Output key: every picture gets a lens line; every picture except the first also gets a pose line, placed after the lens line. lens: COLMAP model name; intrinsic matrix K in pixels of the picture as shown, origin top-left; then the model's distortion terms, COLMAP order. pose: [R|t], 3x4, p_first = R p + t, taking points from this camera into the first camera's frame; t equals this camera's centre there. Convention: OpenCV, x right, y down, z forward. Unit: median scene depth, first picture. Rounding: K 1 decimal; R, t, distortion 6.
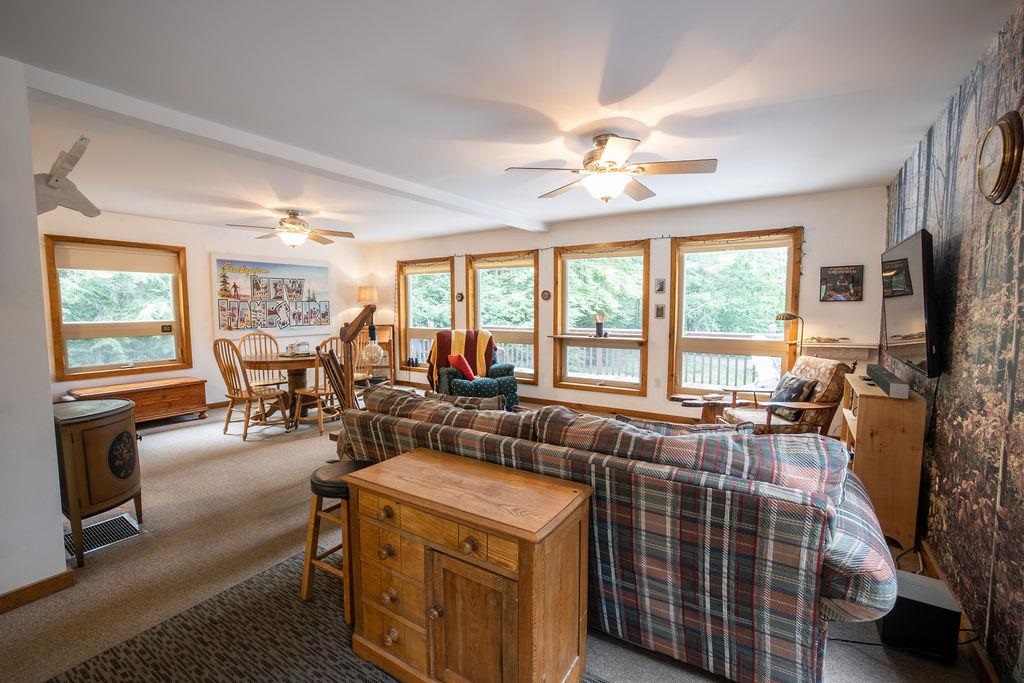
lens RADIAL K [[442.1, 0, 510.6], [0, 442.1, 342.0], [0, 0, 1]] dist [-0.048610, 0.016895]
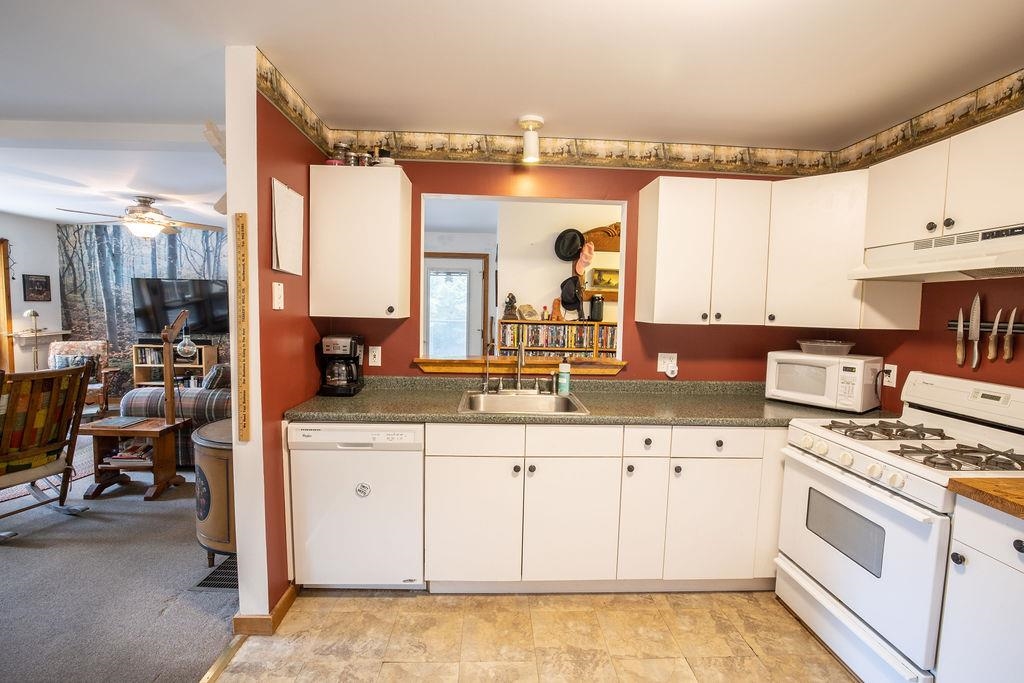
lens RADIAL K [[462.8, 0, 510.9], [0, 462.8, 342.1], [0, 0, 1]] dist [-0.053253, 0.020506]
pose [[-0.593745, -0.069981, 0.801604, -0.857741], [0.040894, 0.992299, 0.116919, -0.048976], [-0.803614, 0.102201, -0.586311, 0.446593]]
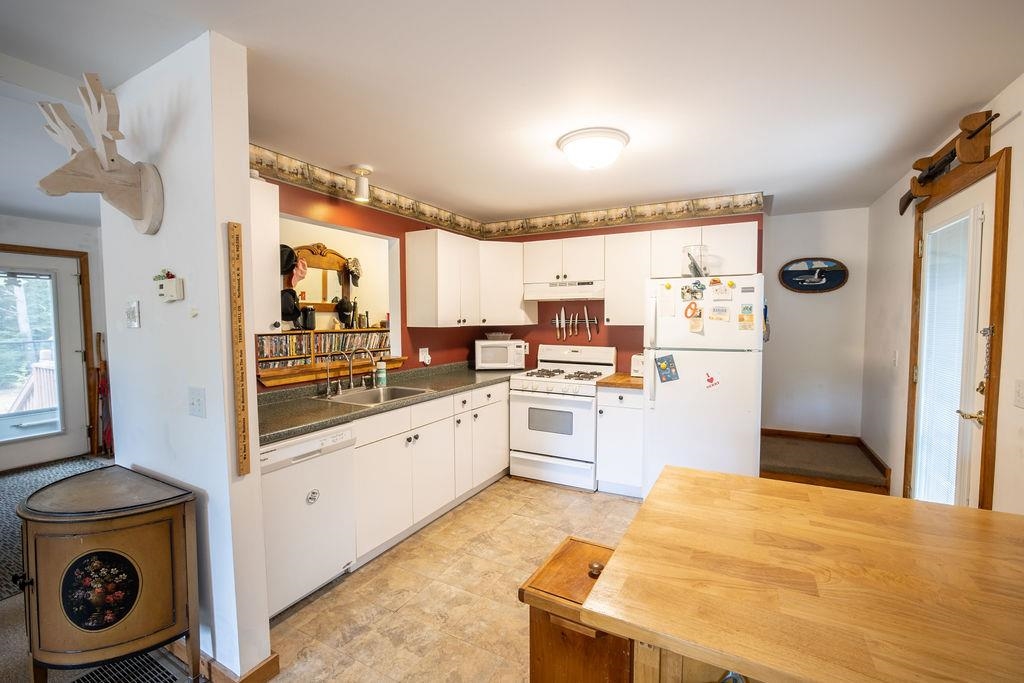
lens RADIAL K [[442.1, 0, 510.6], [0, 442.1, 342.0], [0, 0, 1]] dist [-0.048610, 0.016895]
pose [[-0.994961, 0.011943, -0.099549, -0.638512], [-0.001140, 0.991468, 0.130345, -0.069384], [0.100256, 0.129802, -0.986458, 0.692513]]
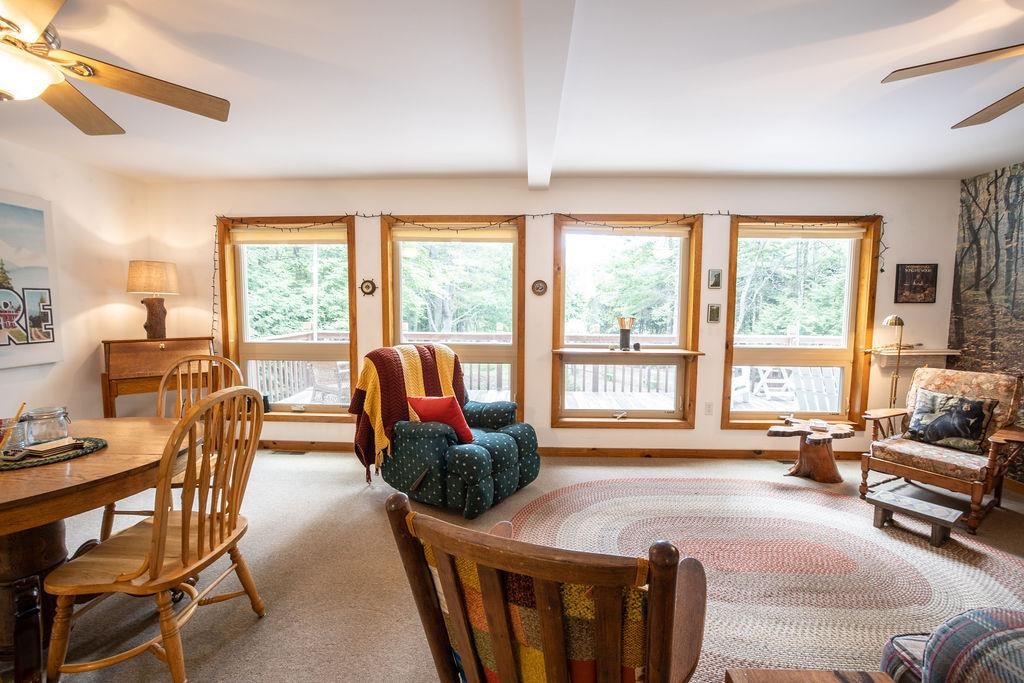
lens RADIAL K [[442.1, 0, 510.6], [0, 442.1, 342.0], [0, 0, 1]] dist [-0.048610, 0.016895]
pose [[0.853571, -0.036677, 0.519684, -0.291904], [0.031841, 0.999327, 0.018230, -0.039304], [-0.520002, 0.000986, 0.854164, 0.466847]]
